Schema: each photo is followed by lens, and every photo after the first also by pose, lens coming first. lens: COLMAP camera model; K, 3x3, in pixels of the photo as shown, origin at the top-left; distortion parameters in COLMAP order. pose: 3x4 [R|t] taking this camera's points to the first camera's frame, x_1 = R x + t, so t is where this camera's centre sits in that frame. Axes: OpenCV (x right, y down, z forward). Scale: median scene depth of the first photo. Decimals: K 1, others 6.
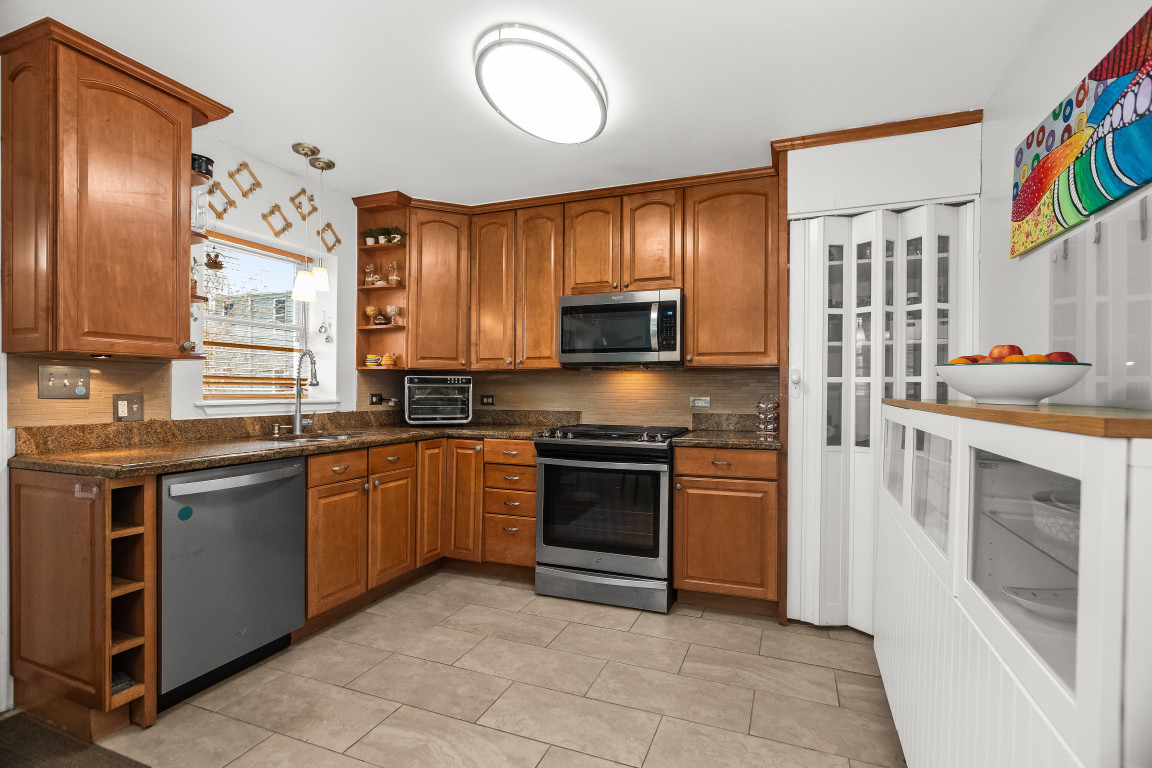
lens RADIAL K [[548.2, 0, 569.1], [0, 548.2, 393.5], [0, 0, 1]] dist [-0.011043, 0.006367]
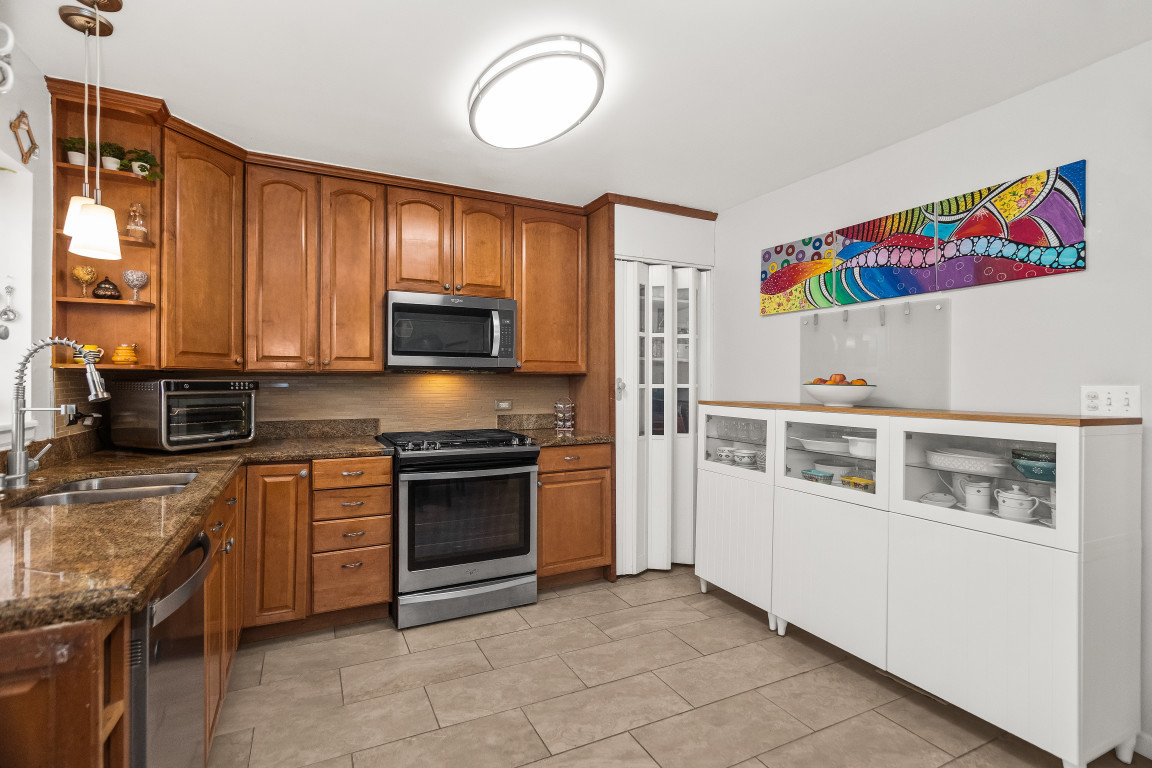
lens RADIAL K [[548.2, 0, 572.1], [0, 548.2, 386.1], [0, 0, 1]] dist [-0.011043, 0.006367]
pose [[0.660954, -0.008017, 0.750383, -0.605212], [0.004626, 0.999967, 0.006608, -0.033789], [-0.750412, -0.000896, 0.660970, 0.241140]]
